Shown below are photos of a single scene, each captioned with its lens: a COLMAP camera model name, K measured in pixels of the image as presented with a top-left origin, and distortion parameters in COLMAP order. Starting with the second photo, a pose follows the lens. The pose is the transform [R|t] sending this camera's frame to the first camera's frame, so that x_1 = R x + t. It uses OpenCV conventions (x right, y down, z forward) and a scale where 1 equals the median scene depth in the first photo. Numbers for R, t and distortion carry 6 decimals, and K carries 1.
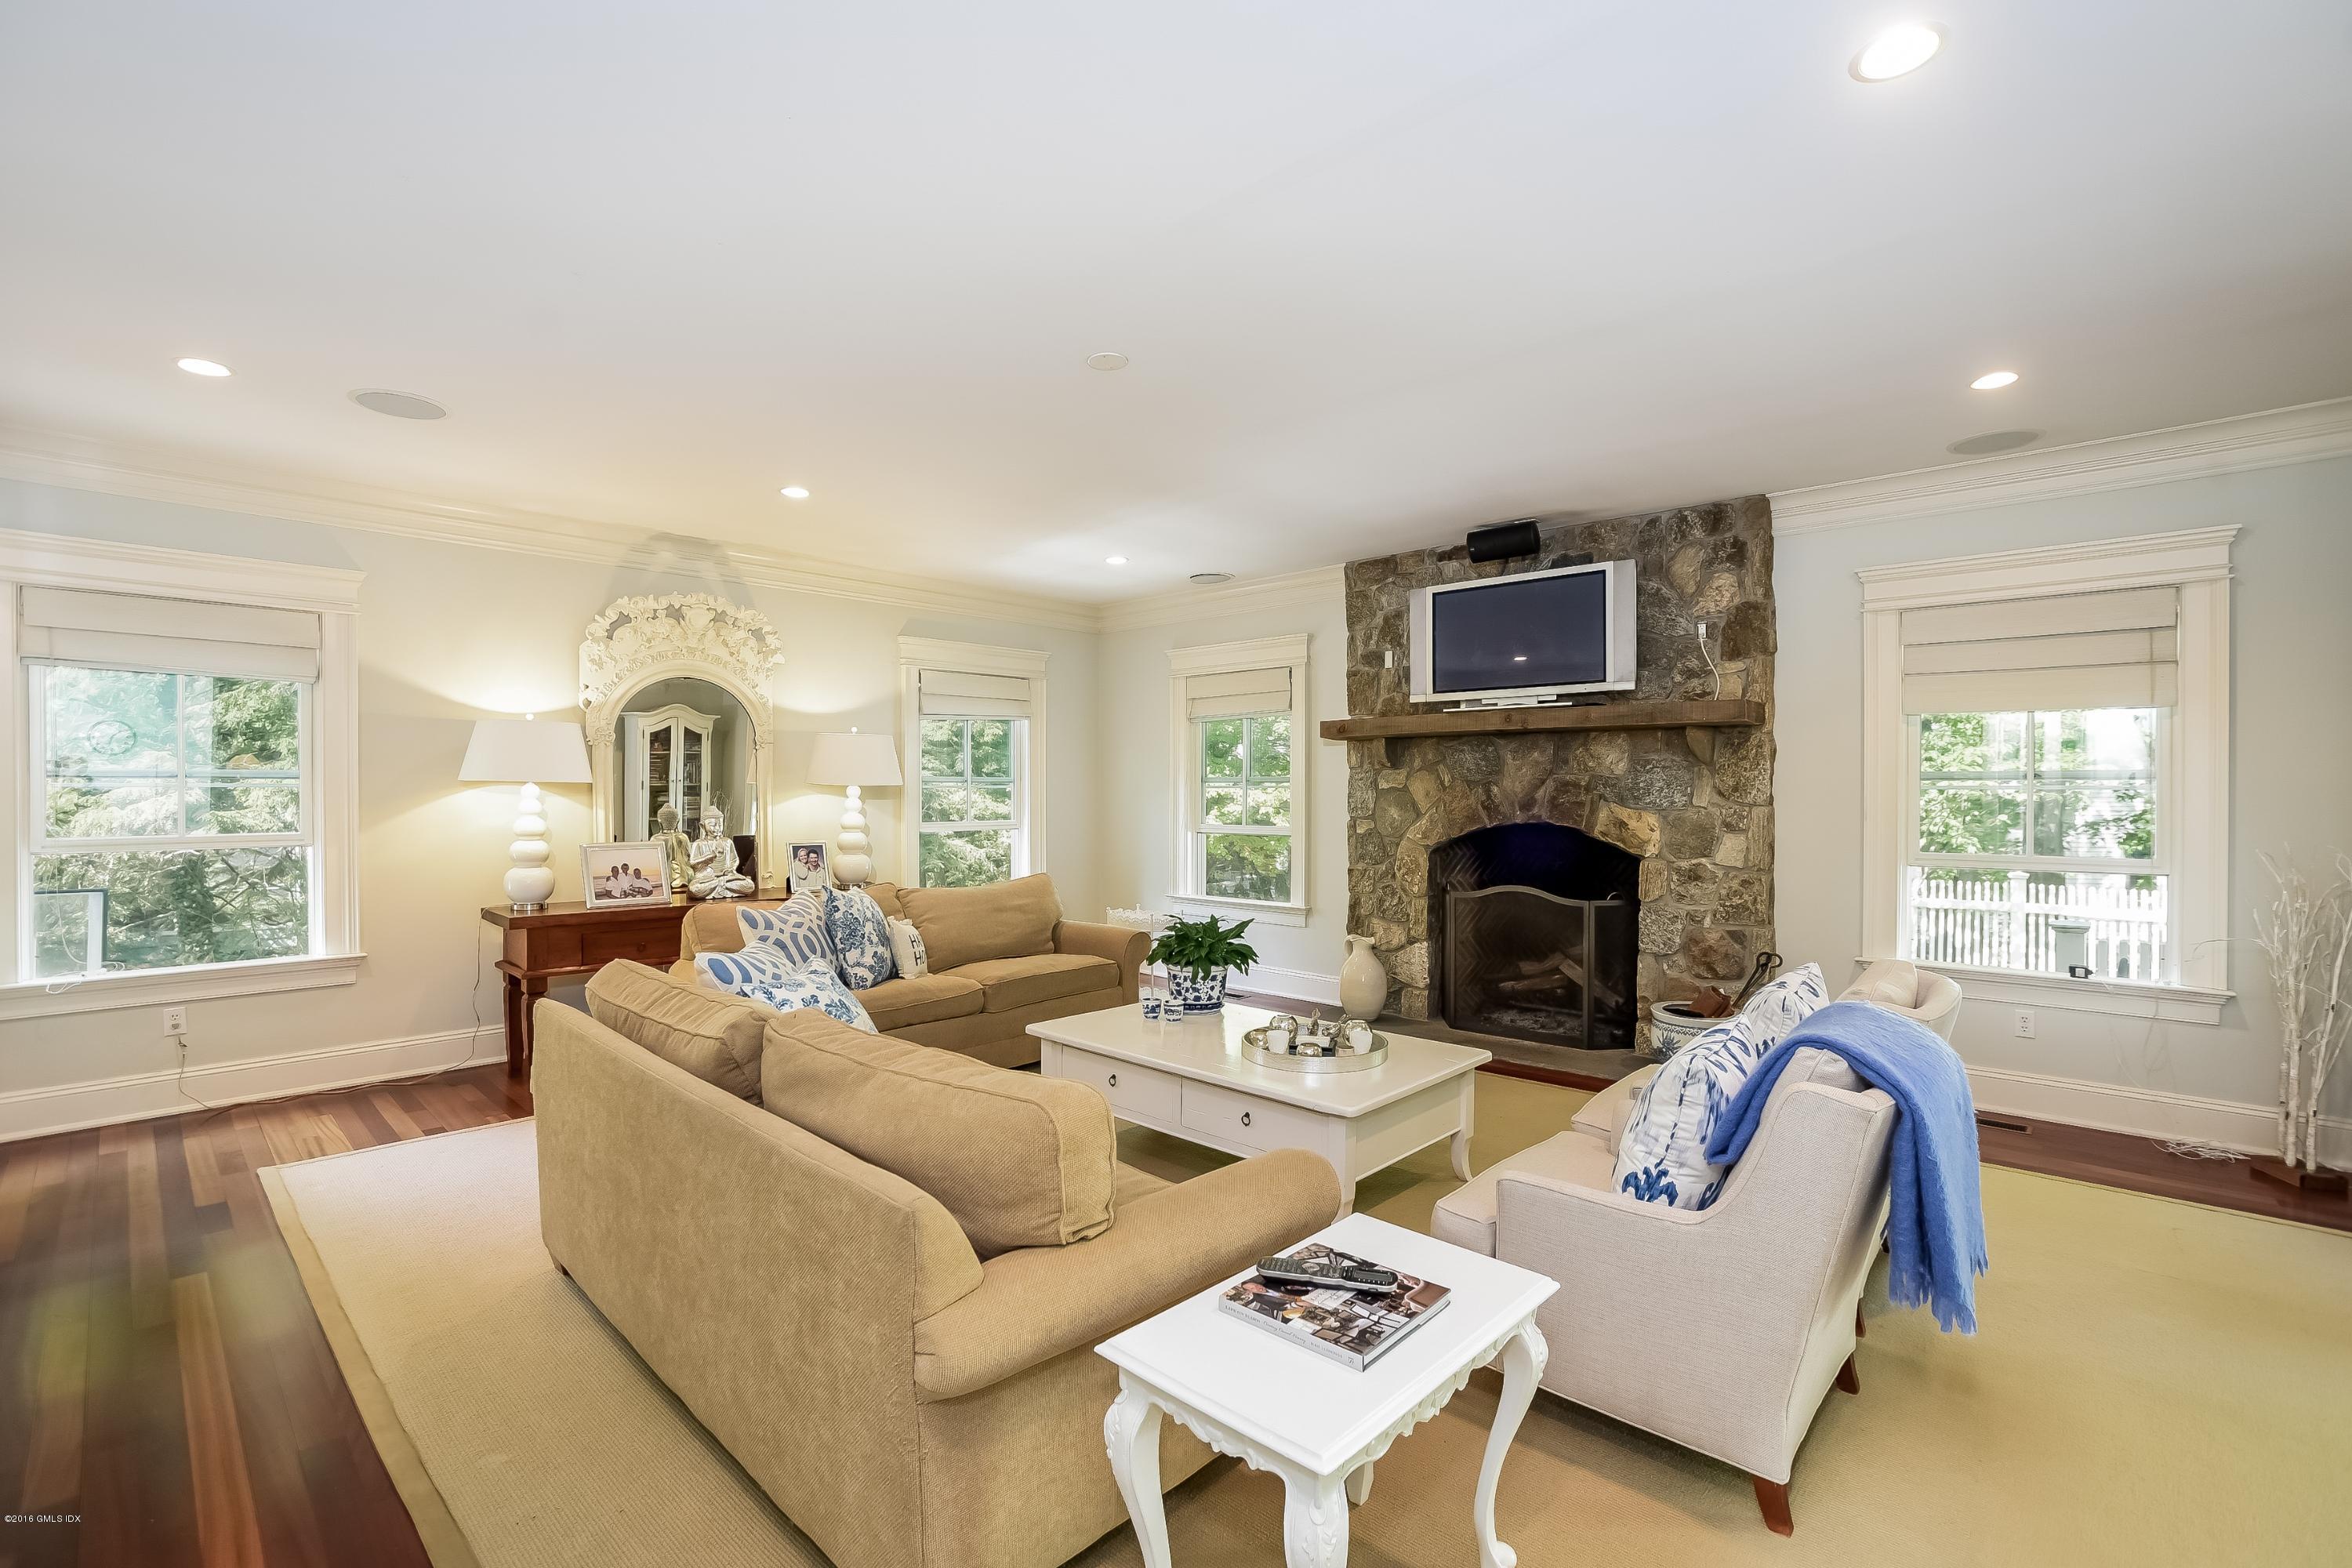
lens RADIAL K [[1014.9, 0, 1163.2], [0, 1014.9, 786.6], [0, 0, 1]] dist [-0.044842, 0.006456]
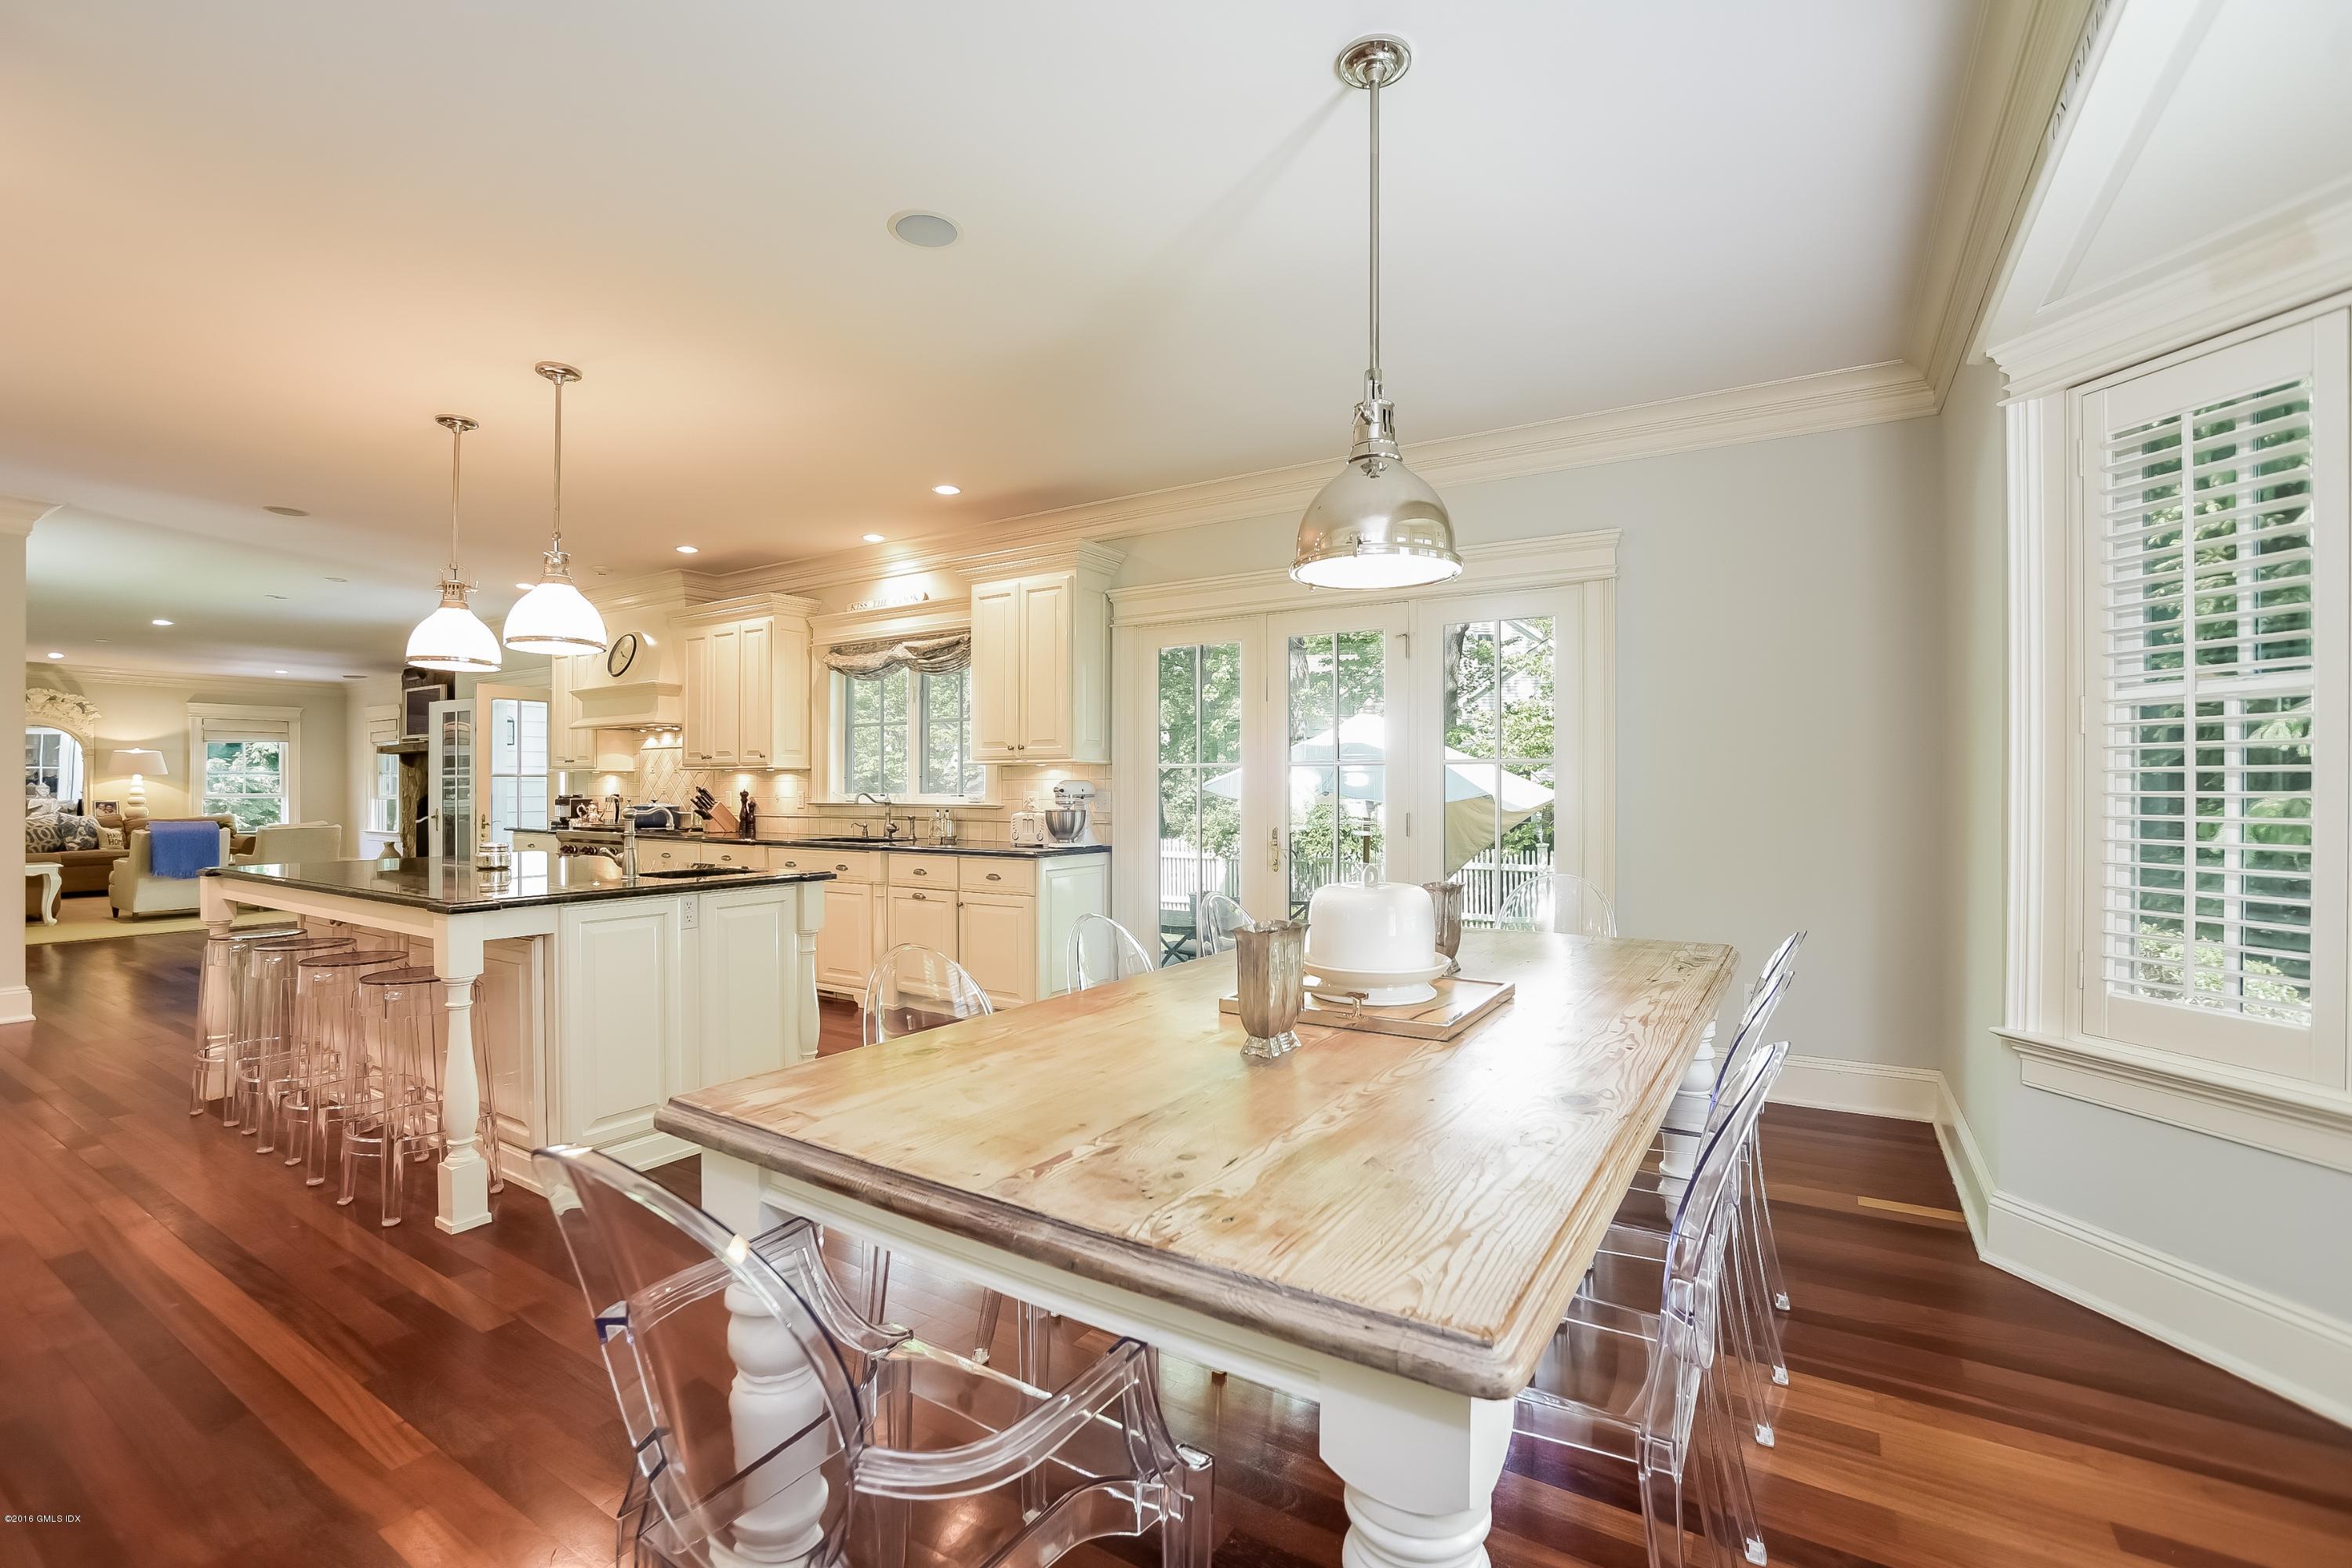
lens RADIAL K [[1014.9, 0, 1185.5], [0, 1014.9, 784.0], [0, 0, 1]] dist [-0.044842, 0.006456]
pose [[0.975494, -0.012291, 0.219683, 1.429931], [0.011094, 0.999916, 0.006682, 0.022675], [-0.219747, -0.004081, 0.975548, -1.503182]]
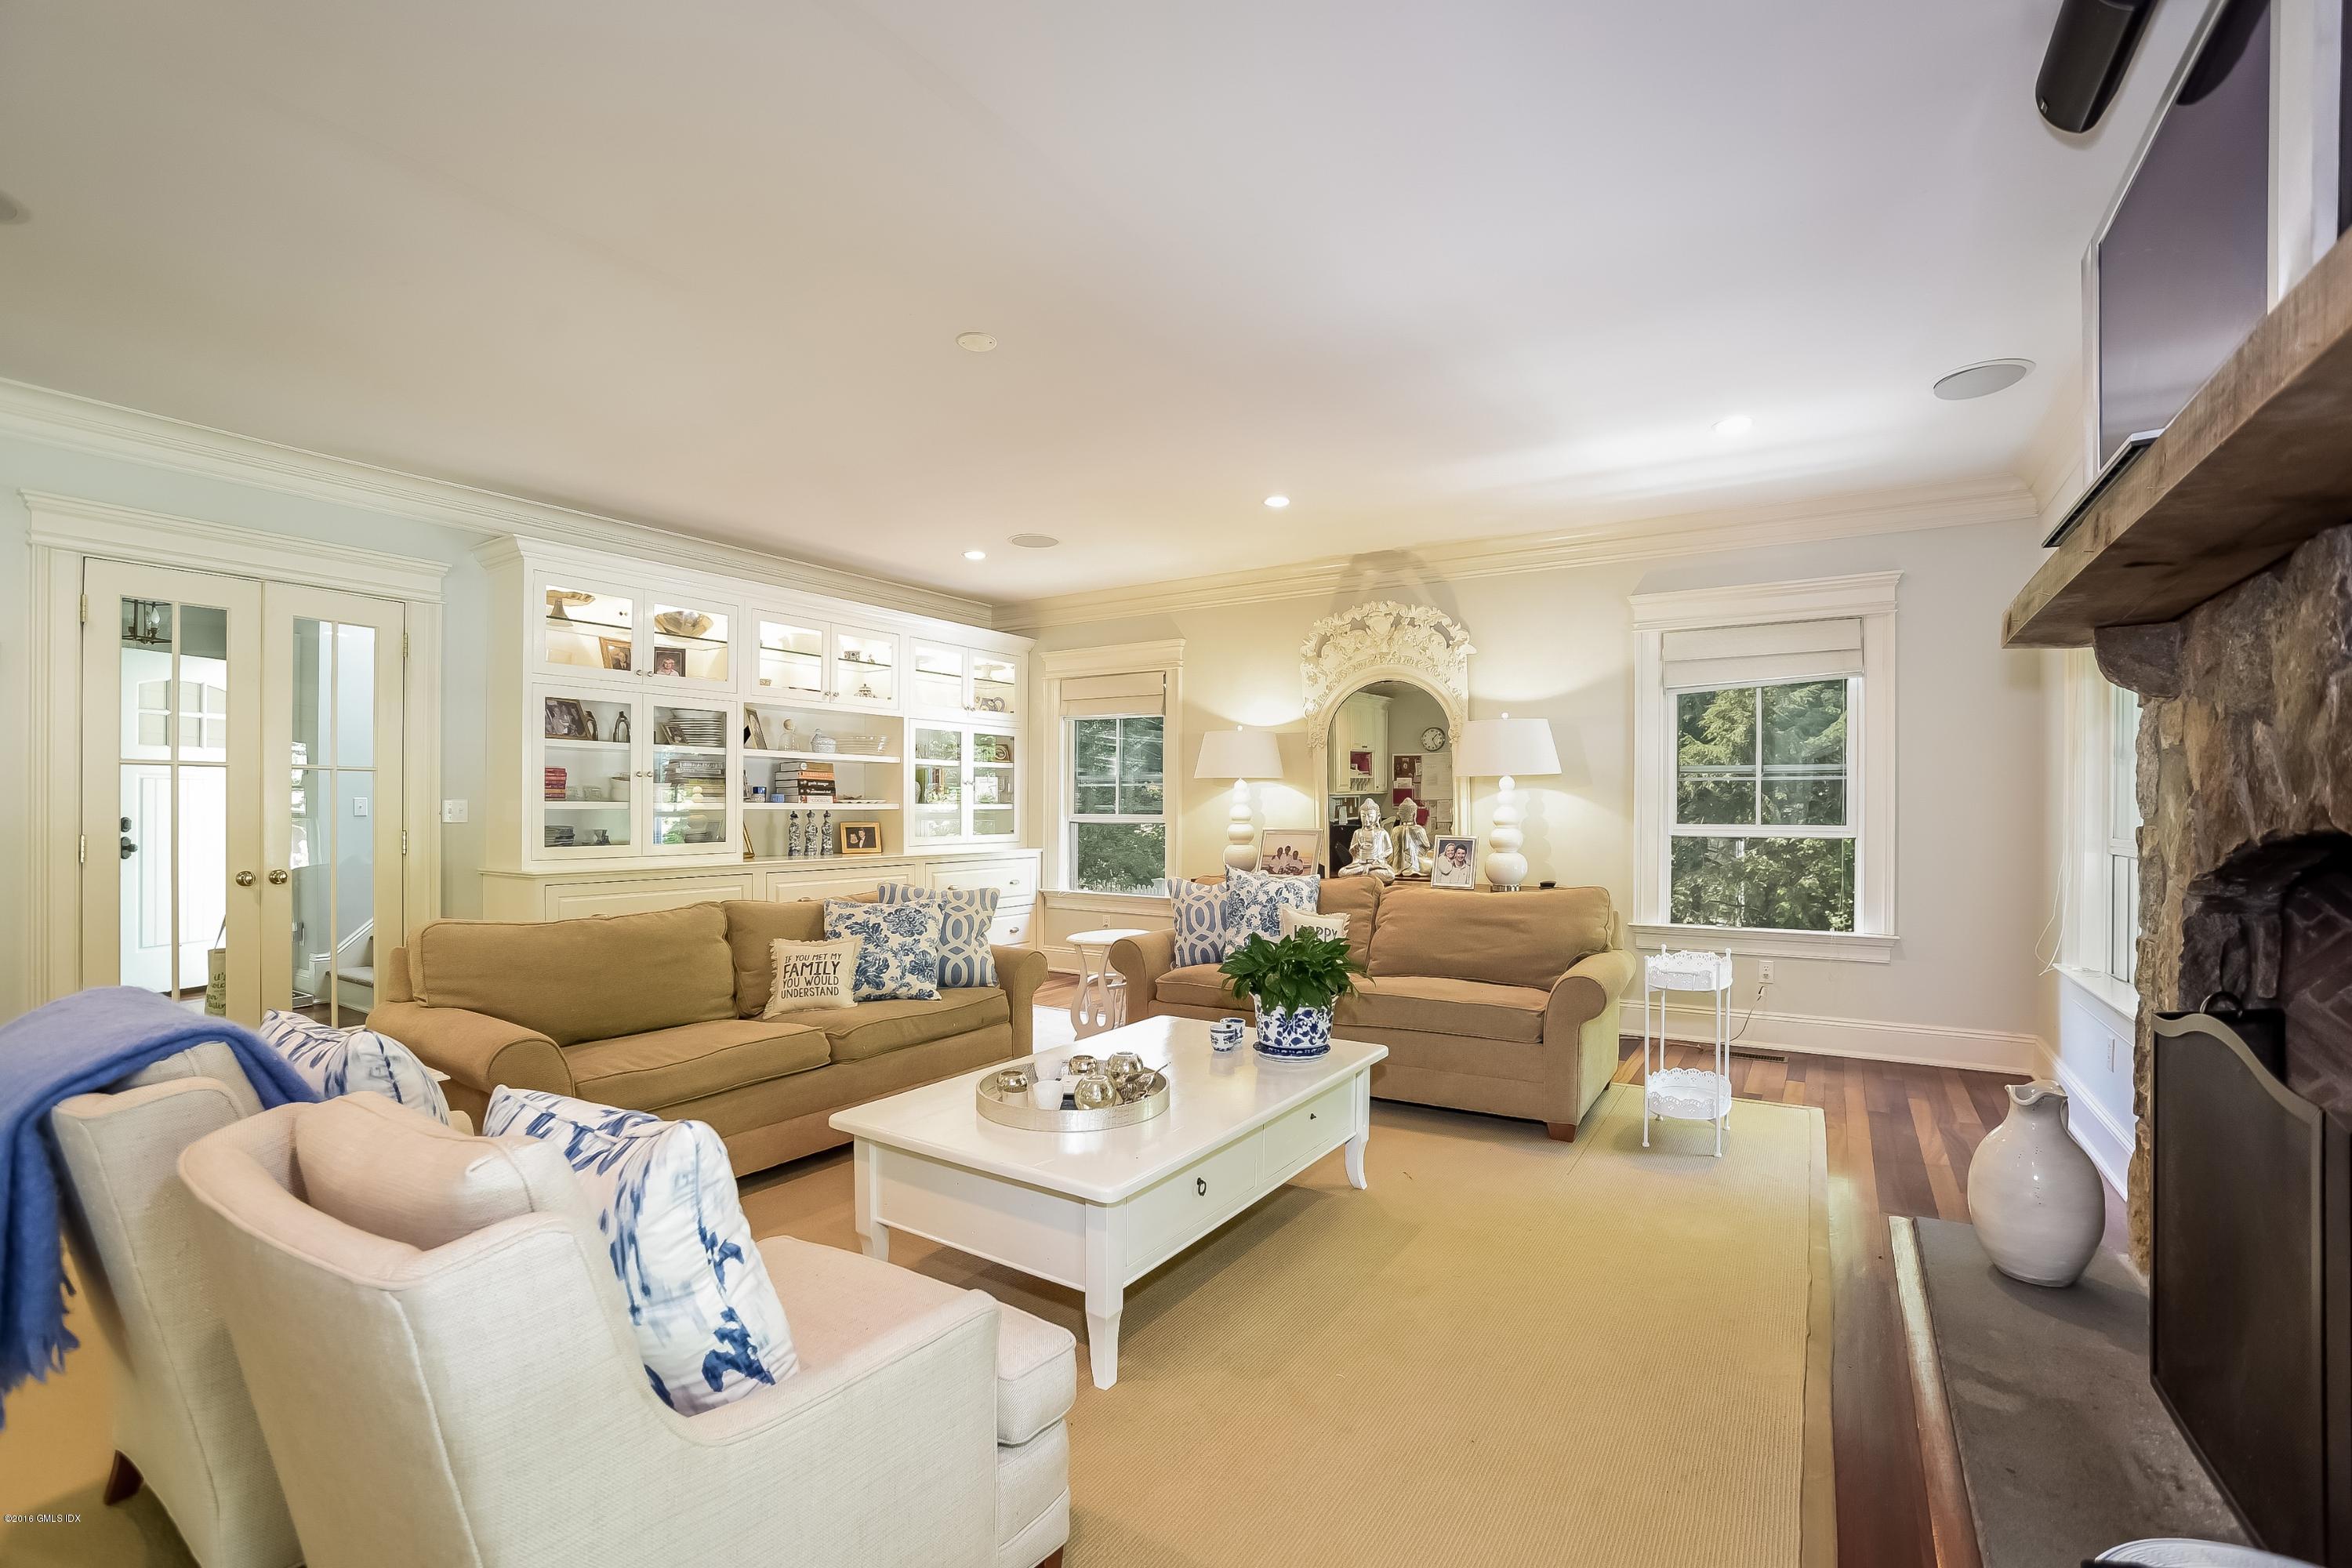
lens RADIAL K [[1014.9, 0, 1175.2], [0, 1014.9, 799.1], [0, 0, 1]] dist [-0.044842, 0.006456]
pose [[0.212077, -0.006824, -0.977229, 0.539884], [0.000462, 0.999976, -0.006883, 0.026052], [0.977253, 0.001008, 0.212075, 0.542375]]
